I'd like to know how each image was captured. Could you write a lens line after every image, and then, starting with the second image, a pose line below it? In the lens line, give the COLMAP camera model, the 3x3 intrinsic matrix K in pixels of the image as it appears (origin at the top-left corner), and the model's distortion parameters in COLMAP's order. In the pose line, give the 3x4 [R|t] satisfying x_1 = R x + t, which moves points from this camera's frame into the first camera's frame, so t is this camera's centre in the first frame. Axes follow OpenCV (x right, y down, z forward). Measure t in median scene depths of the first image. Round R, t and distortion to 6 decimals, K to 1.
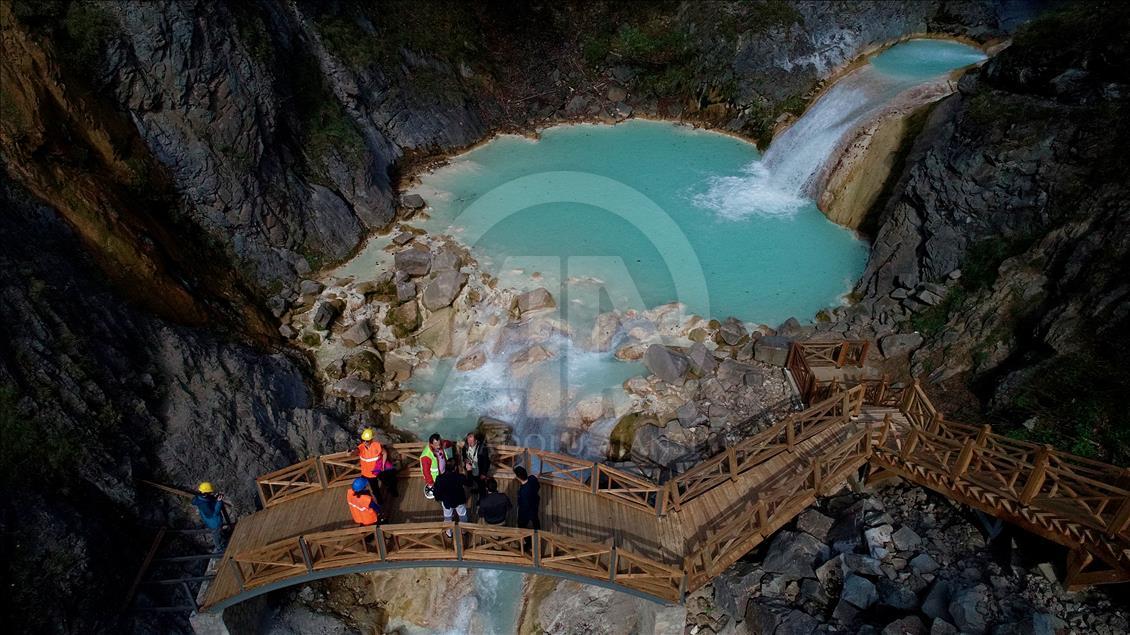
lens RADIAL K [[755.8, 0, 564.6], [0, 755.8, 322.8], [0, 0, 1]] dist [-0.004951, 0.003266]
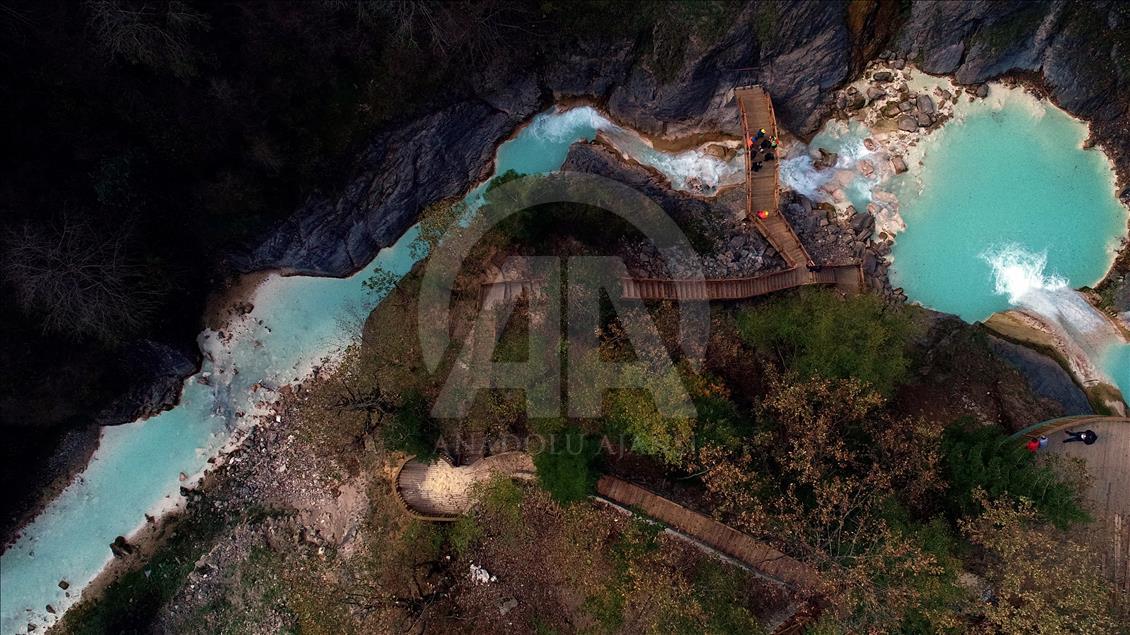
lens RADIAL K [[755.8, 0, 565.6], [0, 755.8, 322.5], [0, 0, 1]] dist [-0.004951, 0.003266]
pose [[0.071569, 0.995637, -0.059867, 0.453702], [-0.595804, 0.090810, 0.797979, -1.096060], [0.799935, -0.021441, 0.599704, -1.060304]]
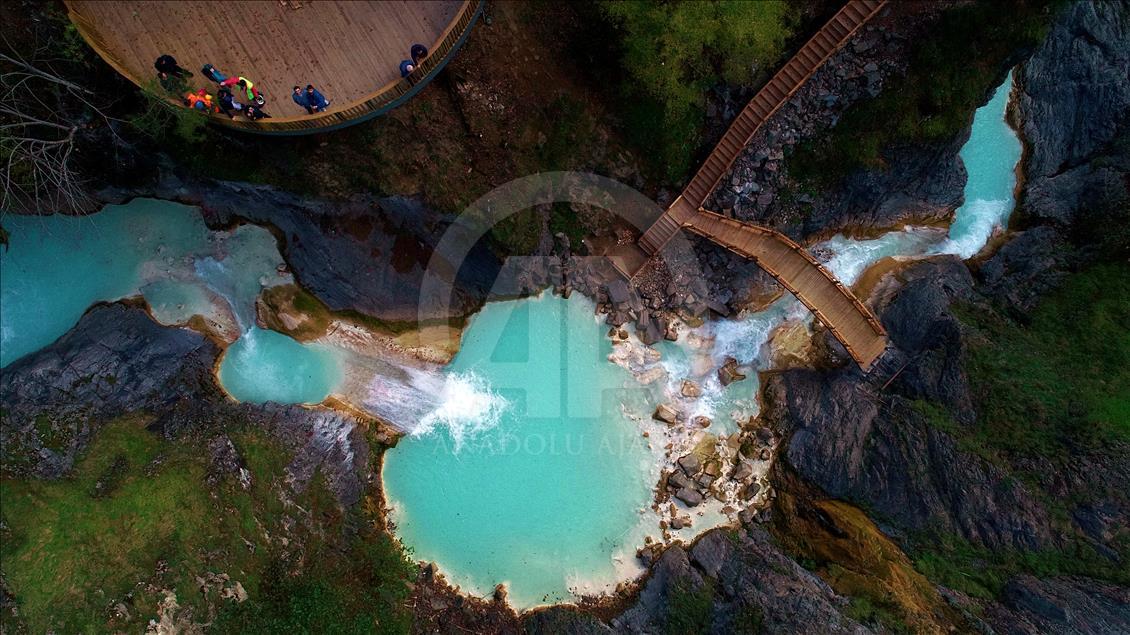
lens RADIAL K [[755.8, 0, 558.6], [0, 755.8, 325.8], [0, 0, 1]] dist [-0.004951, 0.003266]
pose [[-0.700637, -0.713237, 0.020010, 0.238199], [0.420628, -0.390219, 0.819025, -1.417501], [-0.576350, 0.582256, 0.573409, -0.012552]]
